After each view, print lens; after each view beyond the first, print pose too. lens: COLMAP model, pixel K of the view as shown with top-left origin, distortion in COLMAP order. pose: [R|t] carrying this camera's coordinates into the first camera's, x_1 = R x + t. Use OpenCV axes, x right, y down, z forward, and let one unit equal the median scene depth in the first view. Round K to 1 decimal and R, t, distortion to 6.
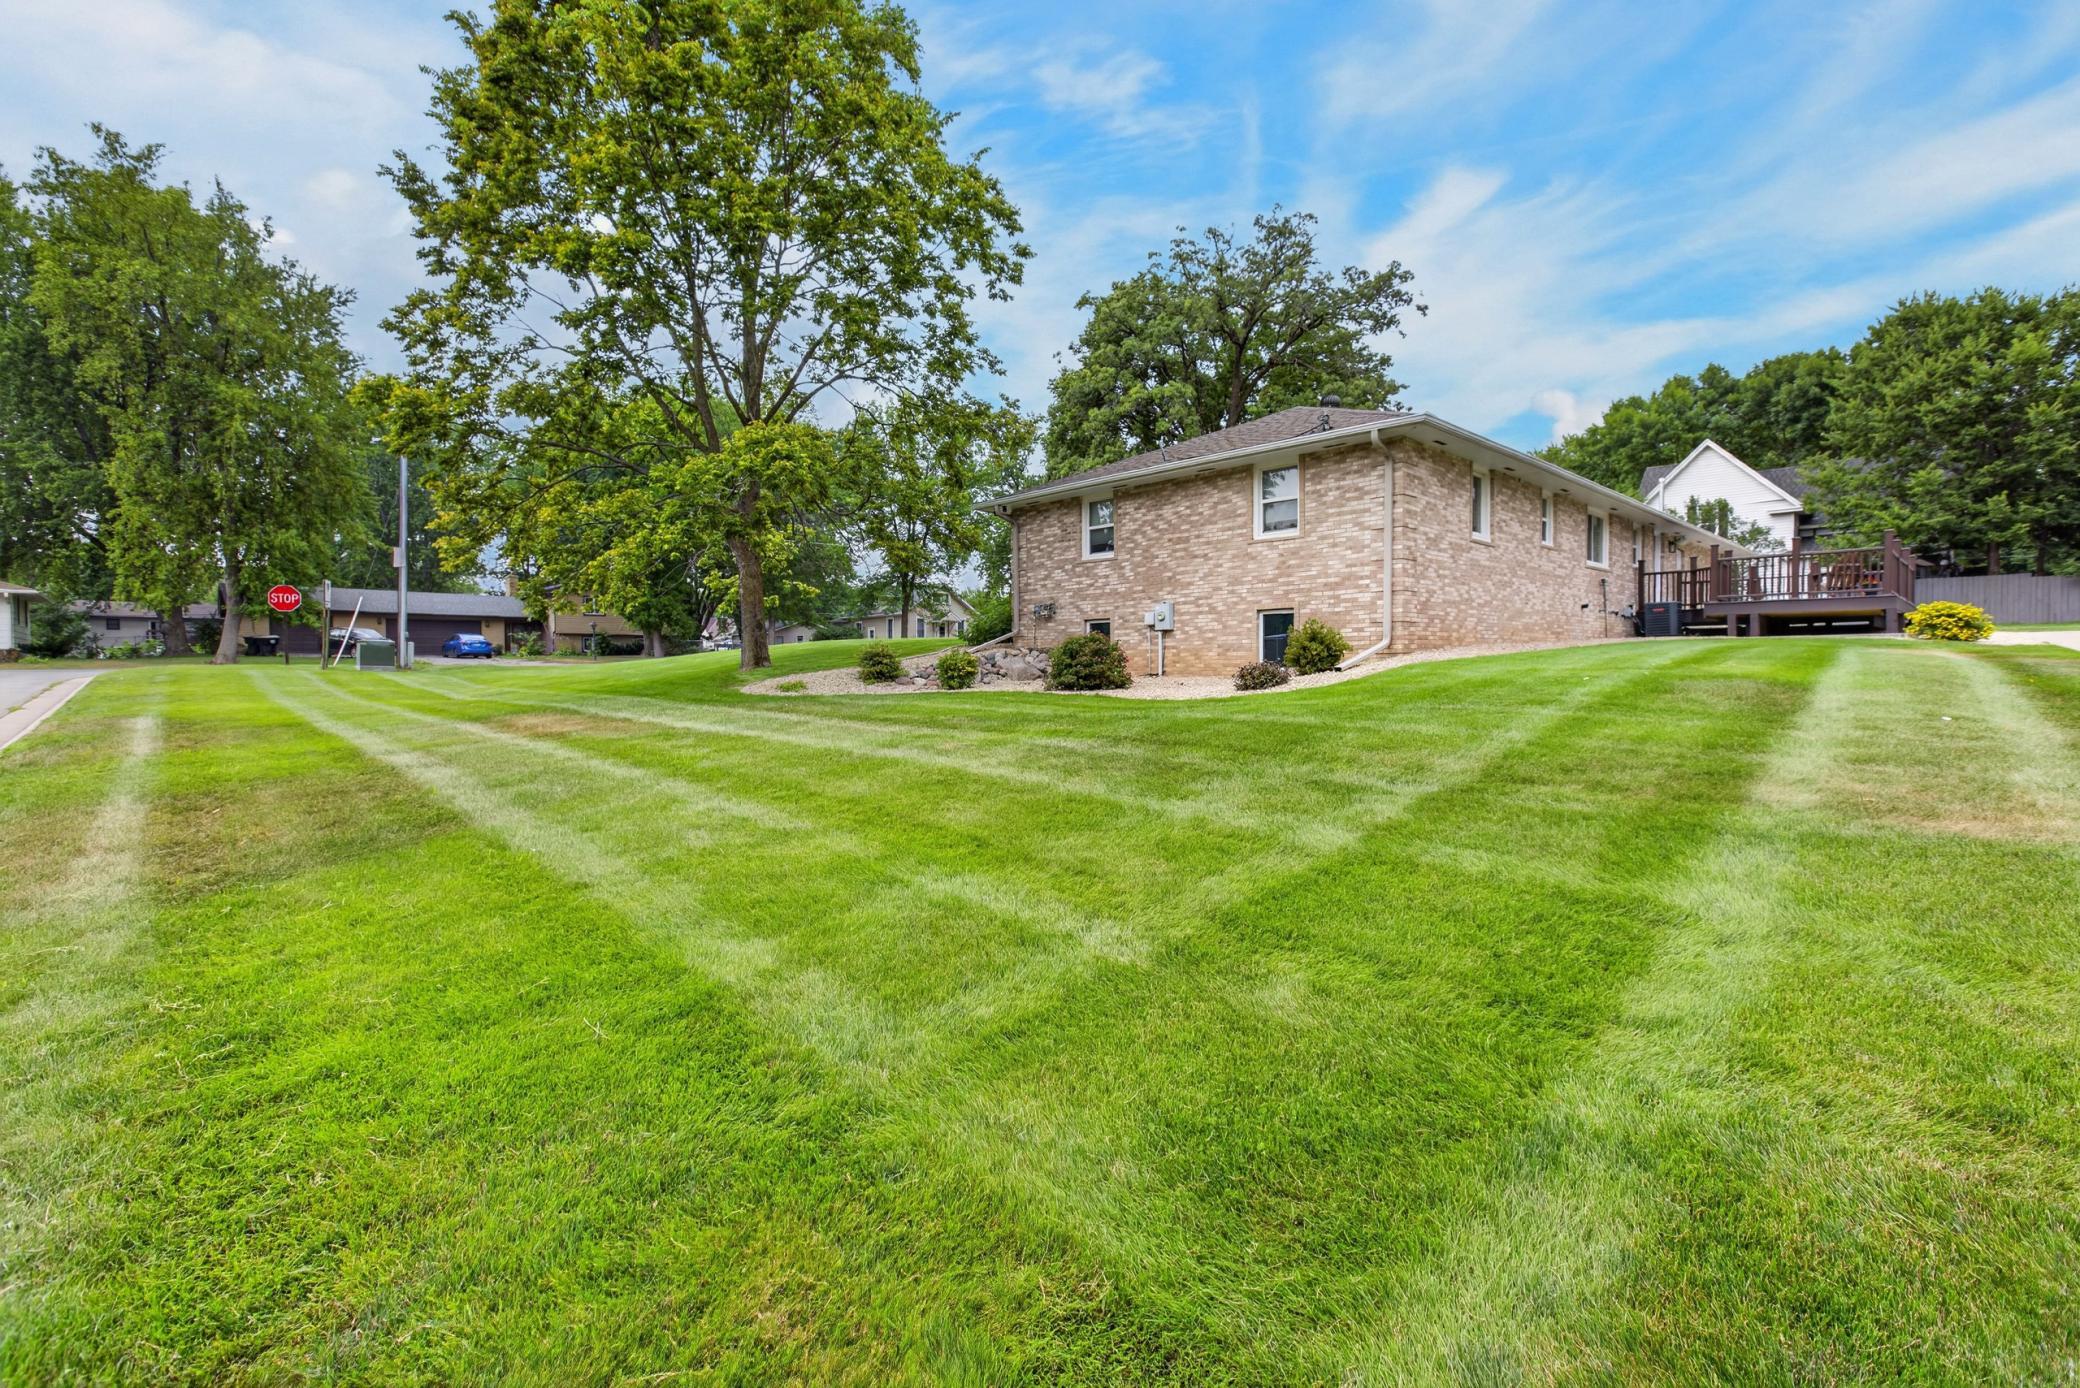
lens RADIAL K [[919.0, 0, 1032.5], [0, 919.0, 691.9], [0, 0, 1]] dist [-0.003154, 0.001566]
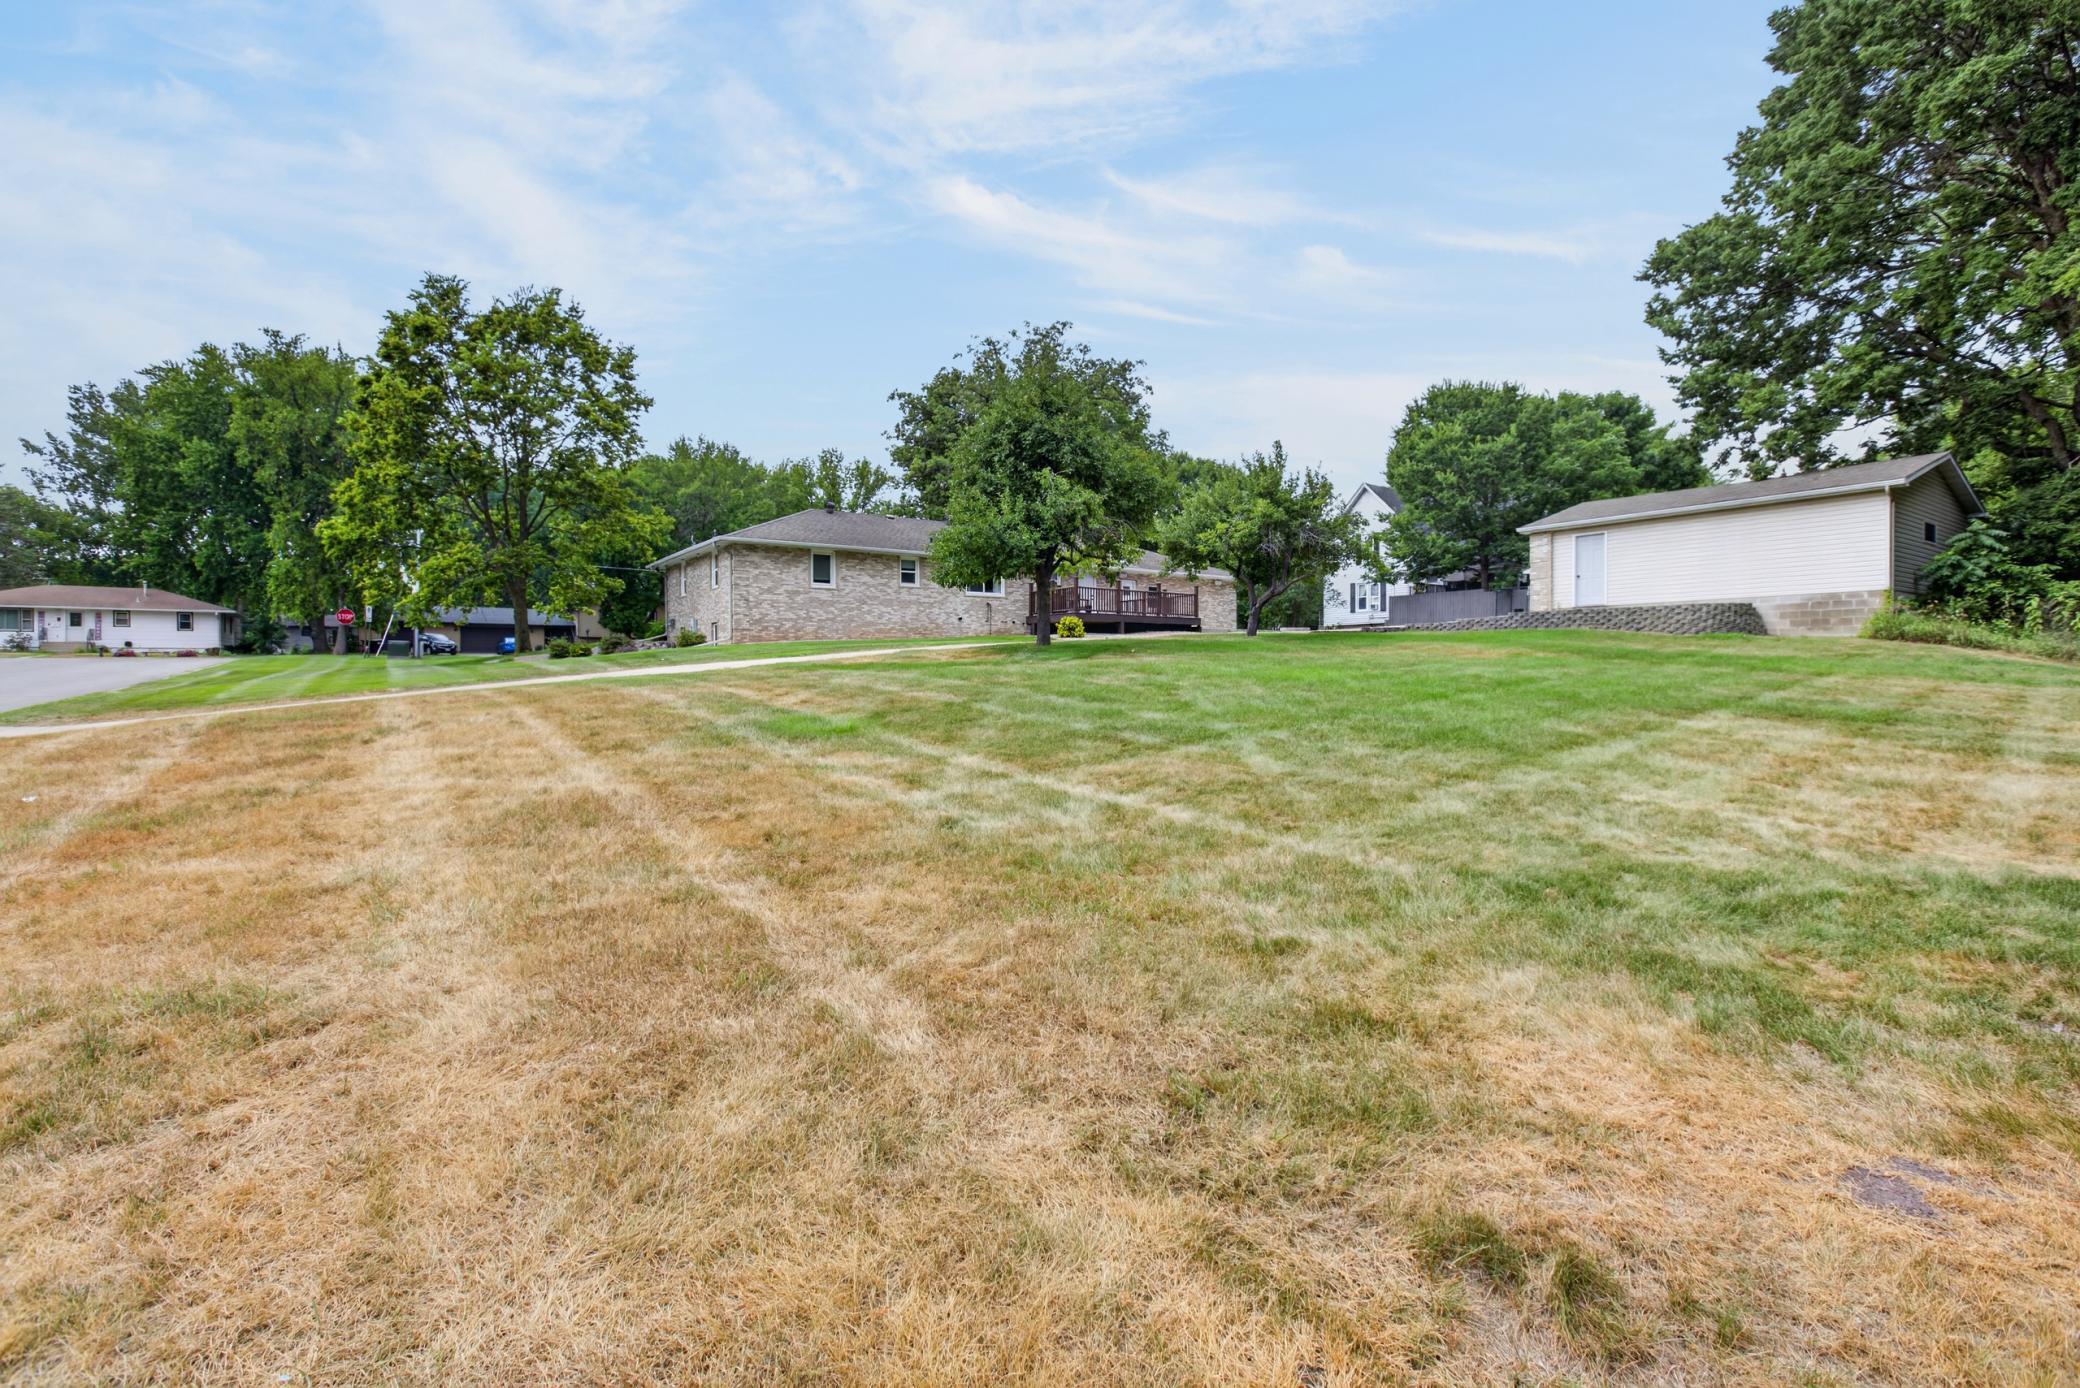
lens RADIAL K [[919.0, 0, 1036.2], [0, 919.0, 677.7], [0, 0, 1]] dist [-0.003154, 0.001566]
pose [[0.990606, 0.001793, -0.136732, 0.566120], [-0.004195, 0.999842, -0.017284, 0.029603], [0.136680, 0.017695, 0.990457, -0.422028]]
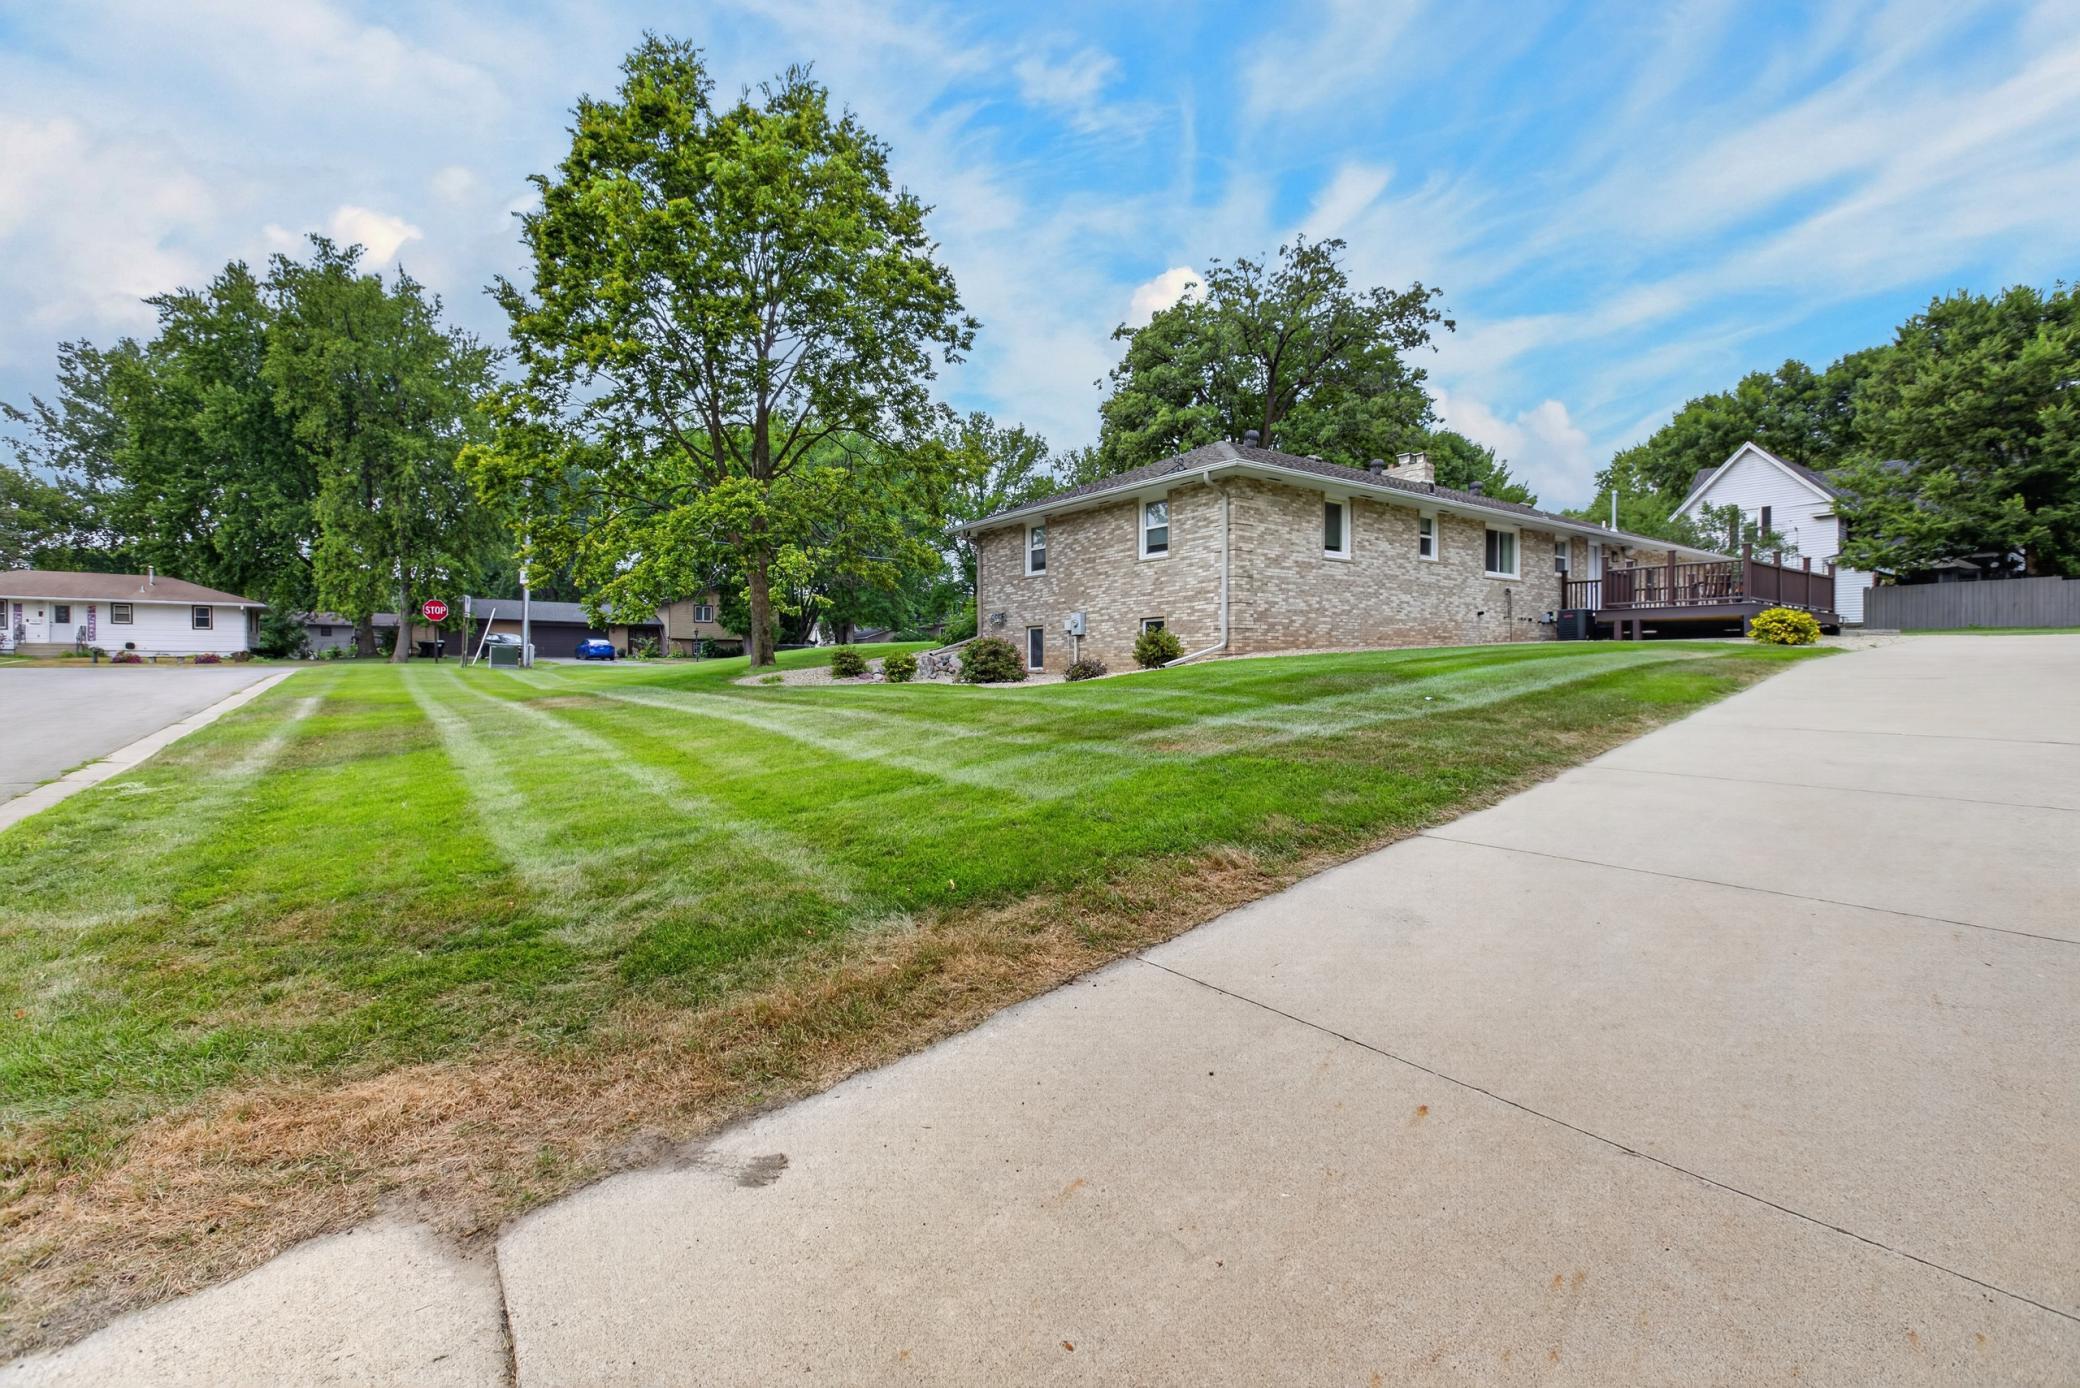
lens RADIAL K [[919.0, 0, 1028.4], [0, 919.0, 678.7], [0, 0, 1]] dist [-0.003154, 0.001566]
pose [[0.990635, 0.005687, -0.136418, 0.120907], [-0.008506, 0.999762, -0.020089, 0.006921], [0.136272, 0.021061, 0.990448, -0.094683]]
